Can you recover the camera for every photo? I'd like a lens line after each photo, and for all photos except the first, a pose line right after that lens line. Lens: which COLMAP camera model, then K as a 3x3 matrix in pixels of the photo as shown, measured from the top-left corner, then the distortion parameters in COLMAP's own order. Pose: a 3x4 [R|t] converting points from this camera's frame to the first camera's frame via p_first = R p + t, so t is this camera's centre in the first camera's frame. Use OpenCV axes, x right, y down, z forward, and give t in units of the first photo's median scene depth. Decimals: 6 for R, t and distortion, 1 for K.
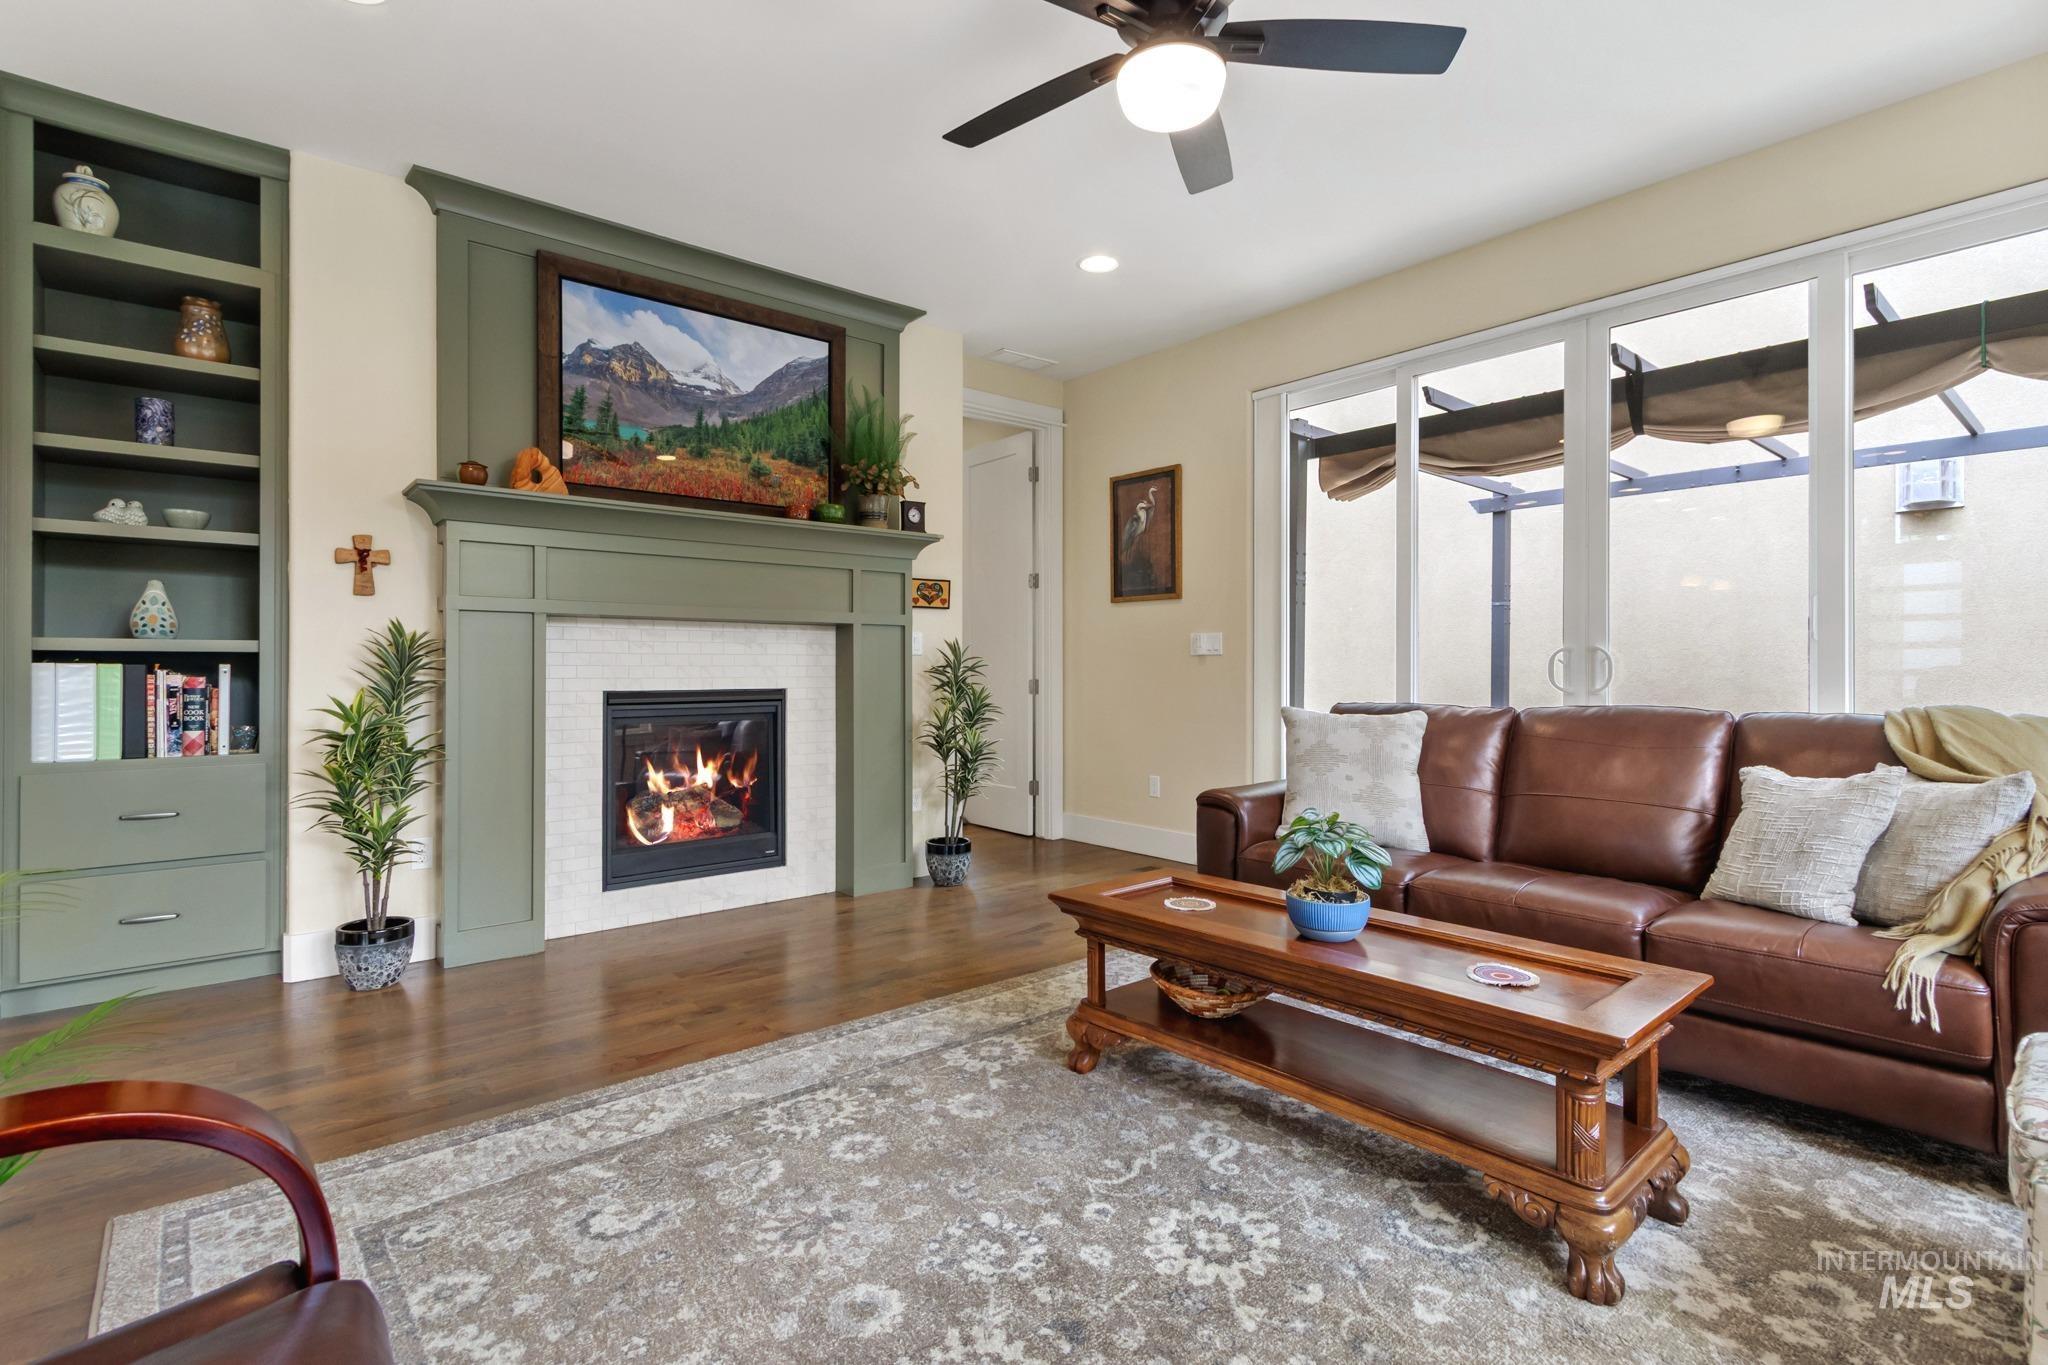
lens RADIAL K [[973.7, 0, 1015.7], [0, 973.7, 669.9], [0, 0, 1]] dist [0.005287, -0.000637]
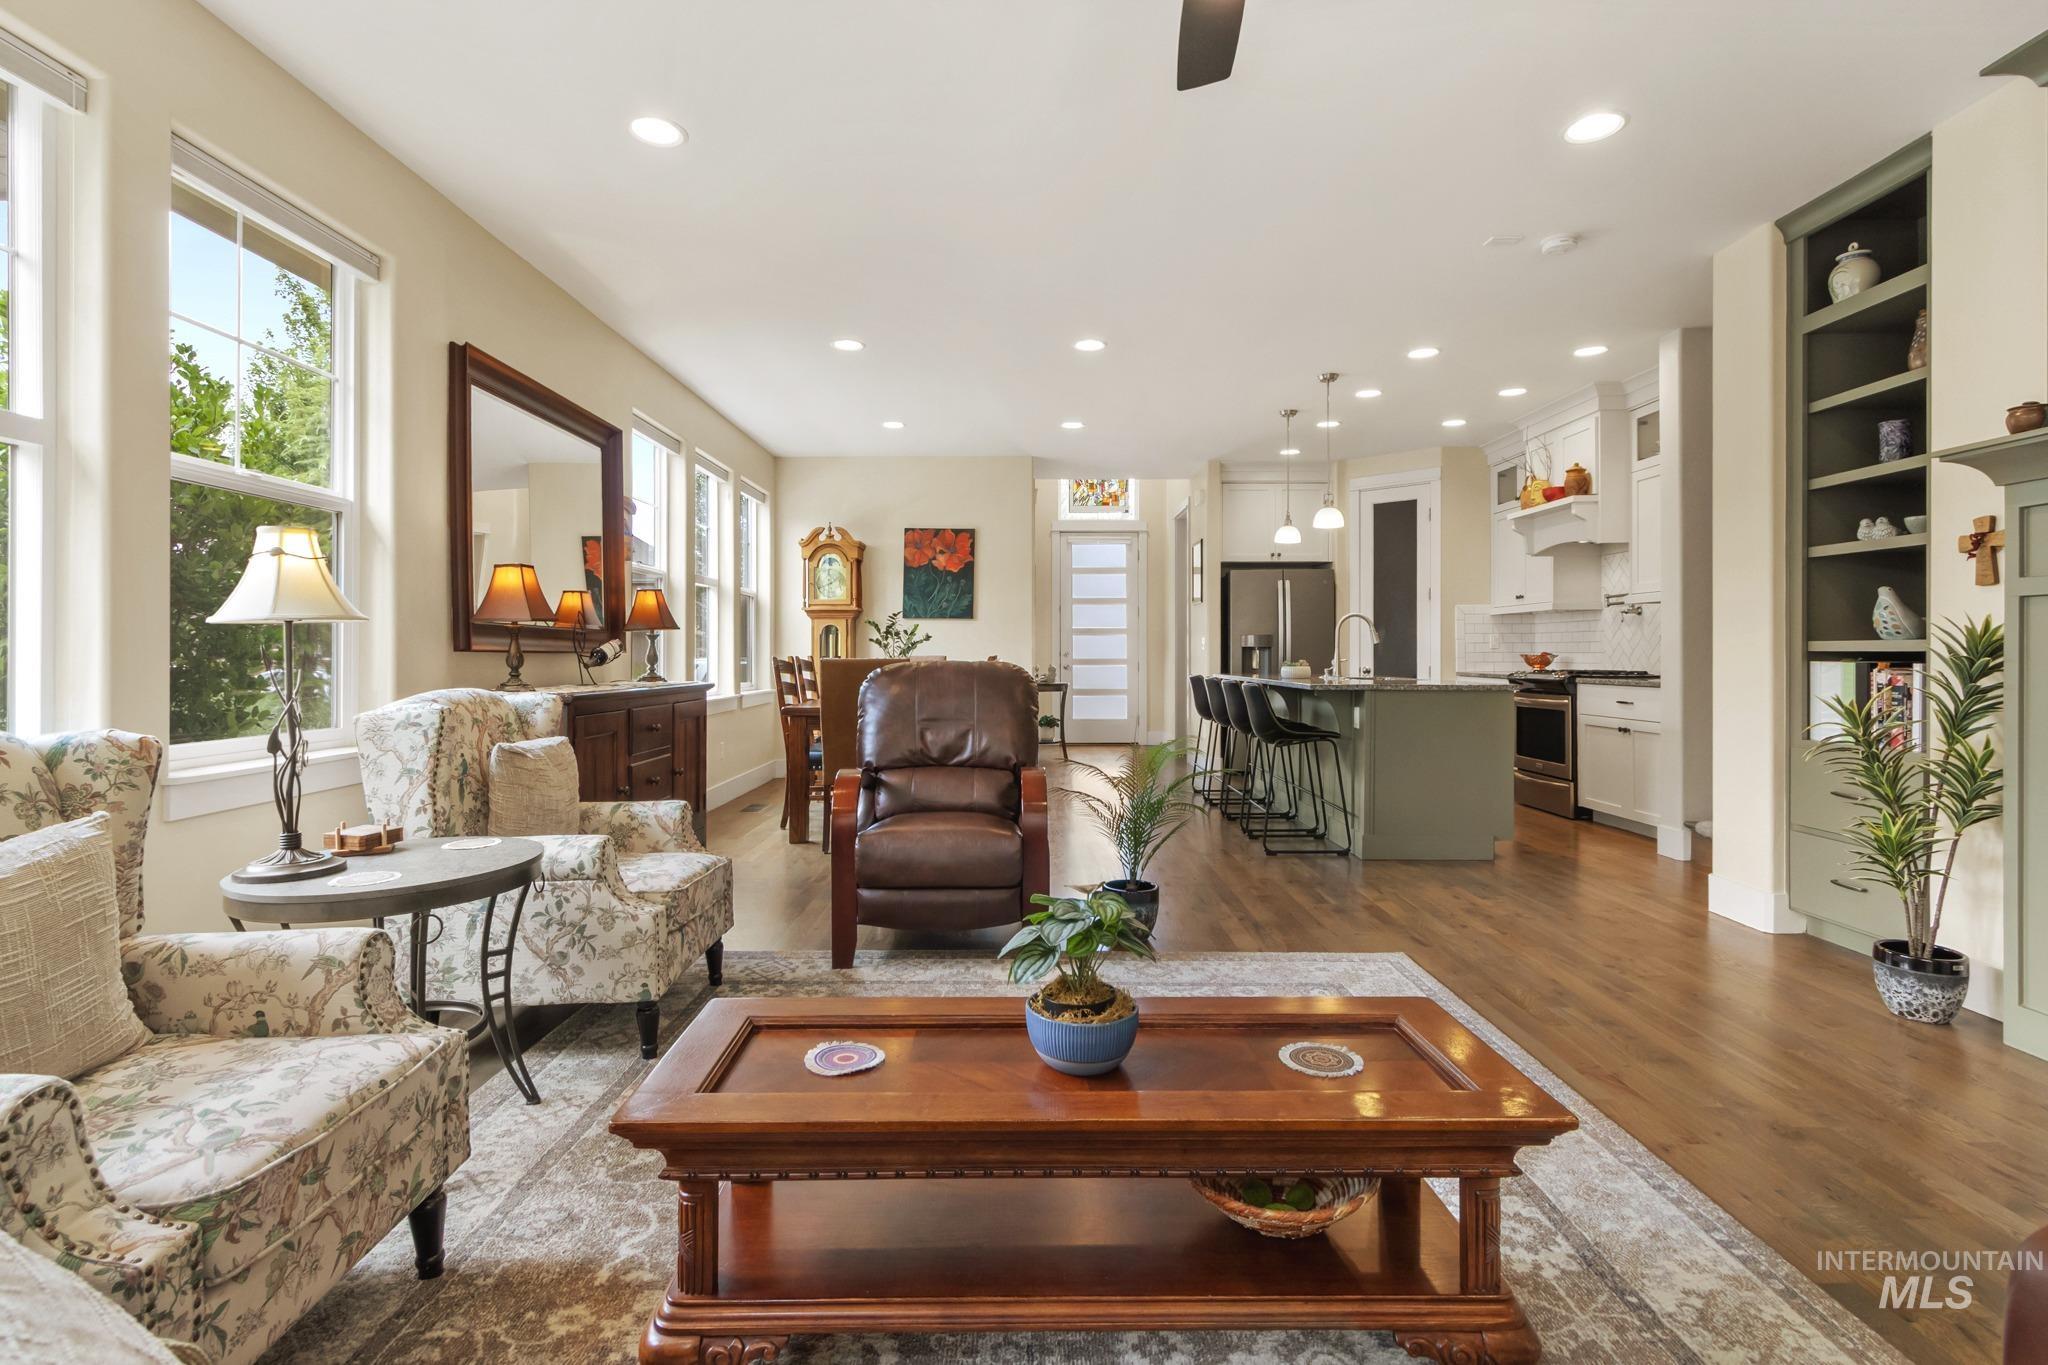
lens RADIAL K [[1010.1, 0, 1024.5], [0, 1010.1, 647.7], [0, 0, 1]] dist [0.019459, -0.000274]
pose [[-0.643225, -0.001979, -0.765675, 0.506836], [0.000429, 0.999996, -0.002945, -0.015882], [0.765677, -0.002223, -0.643221, 0.802211]]
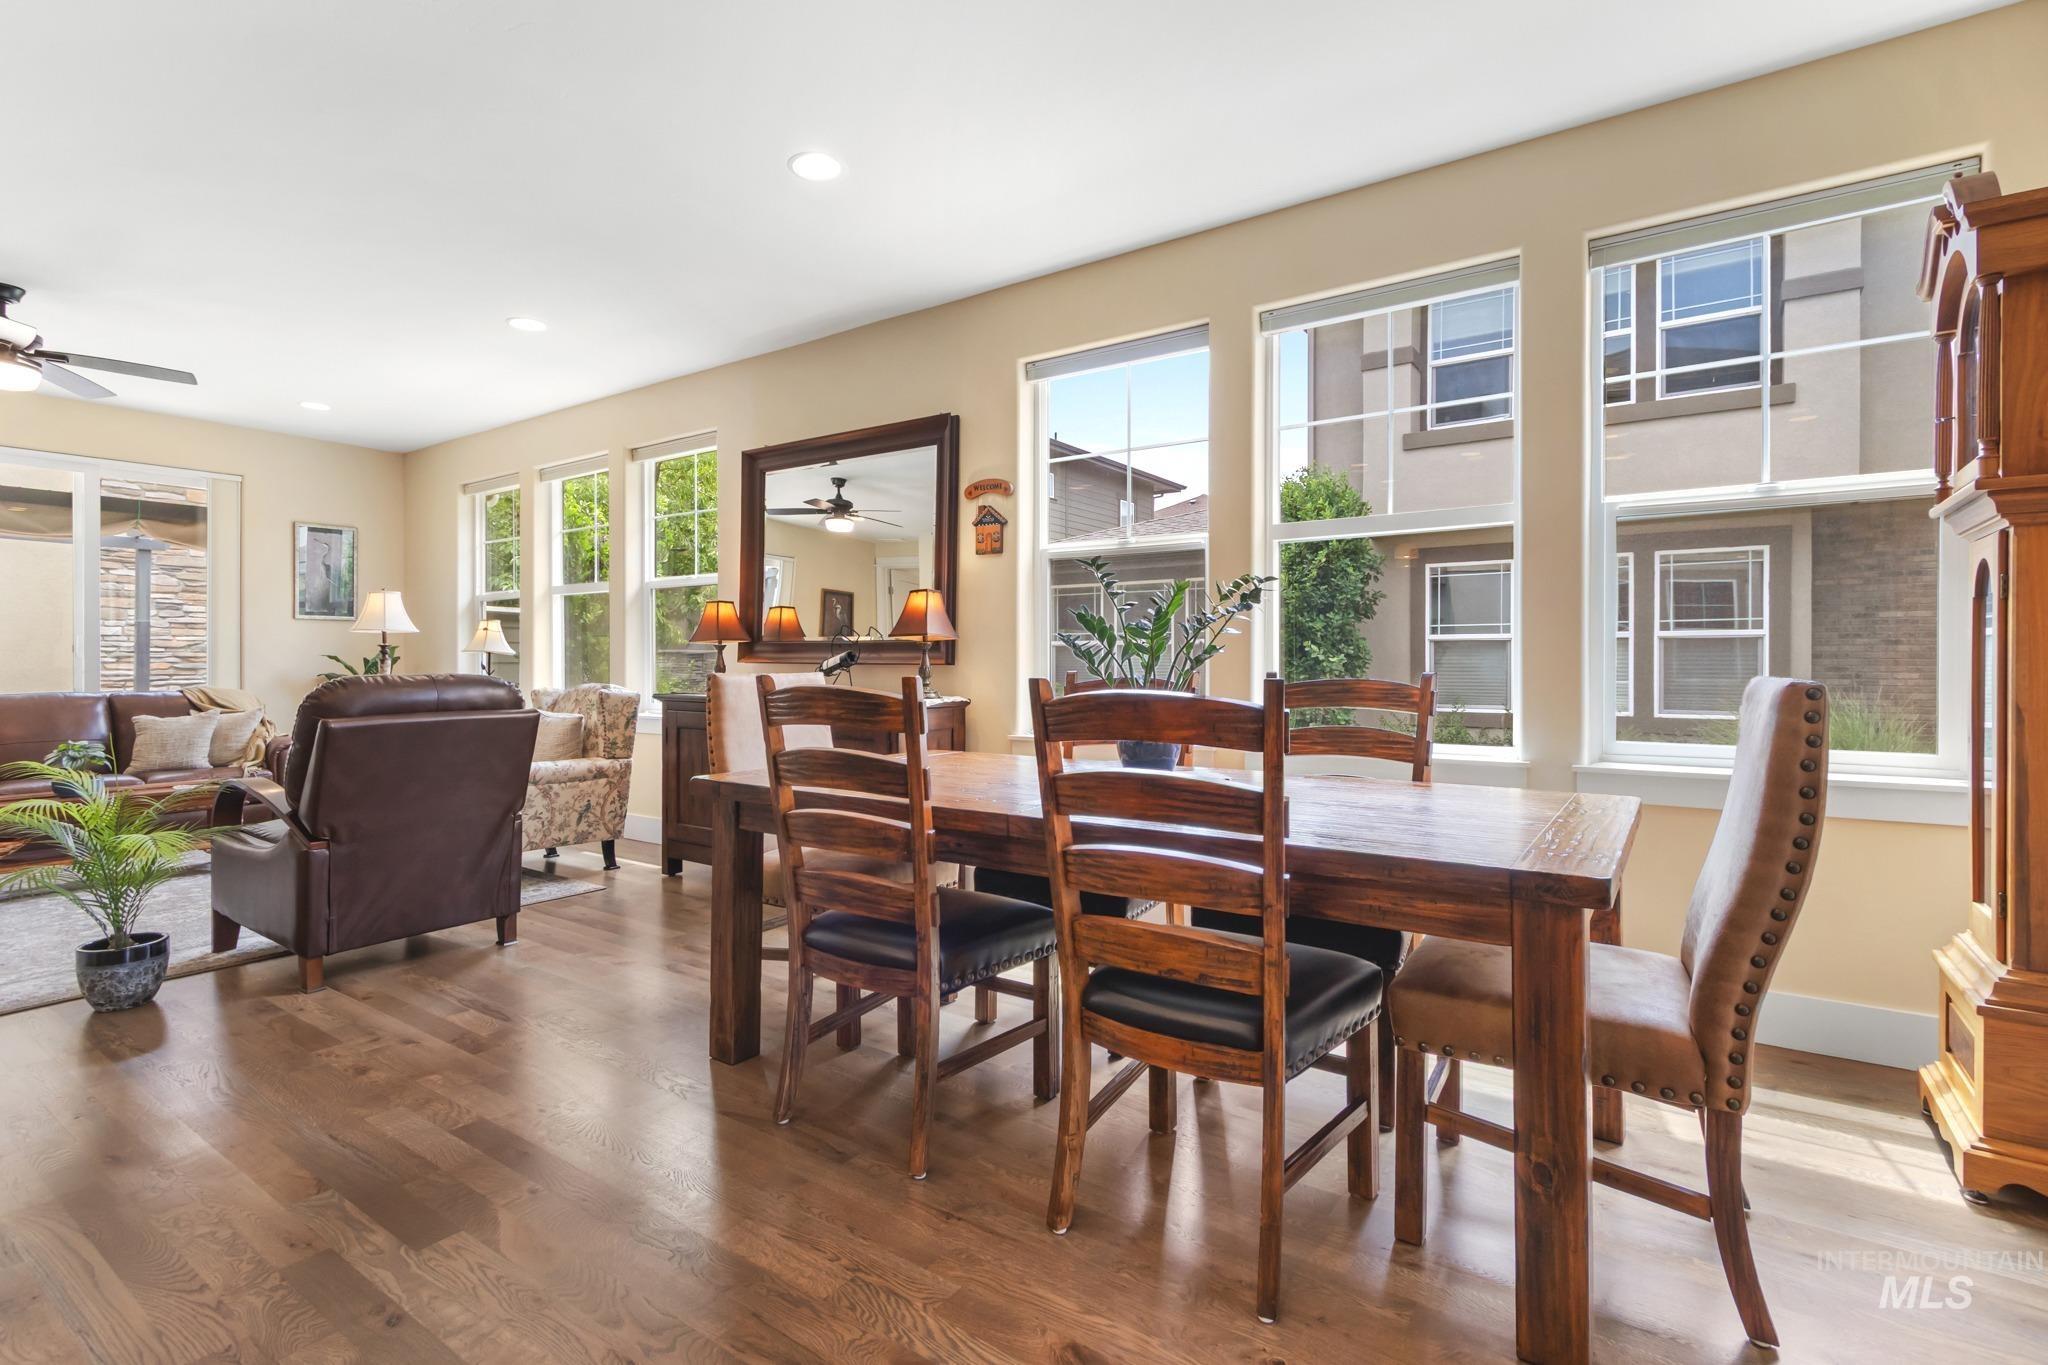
lens RADIAL K [[952.1, 0, 1017.4], [0, 952.1, 673.0], [0, 0, 1]] dist [-0.000261, -0.000048]
pose [[-0.256870, -0.009063, 0.966403, -1.239116], [0.000450, 0.999955, 0.009497, -0.015315], [-0.966446, 0.002875, -0.256855, -0.267993]]
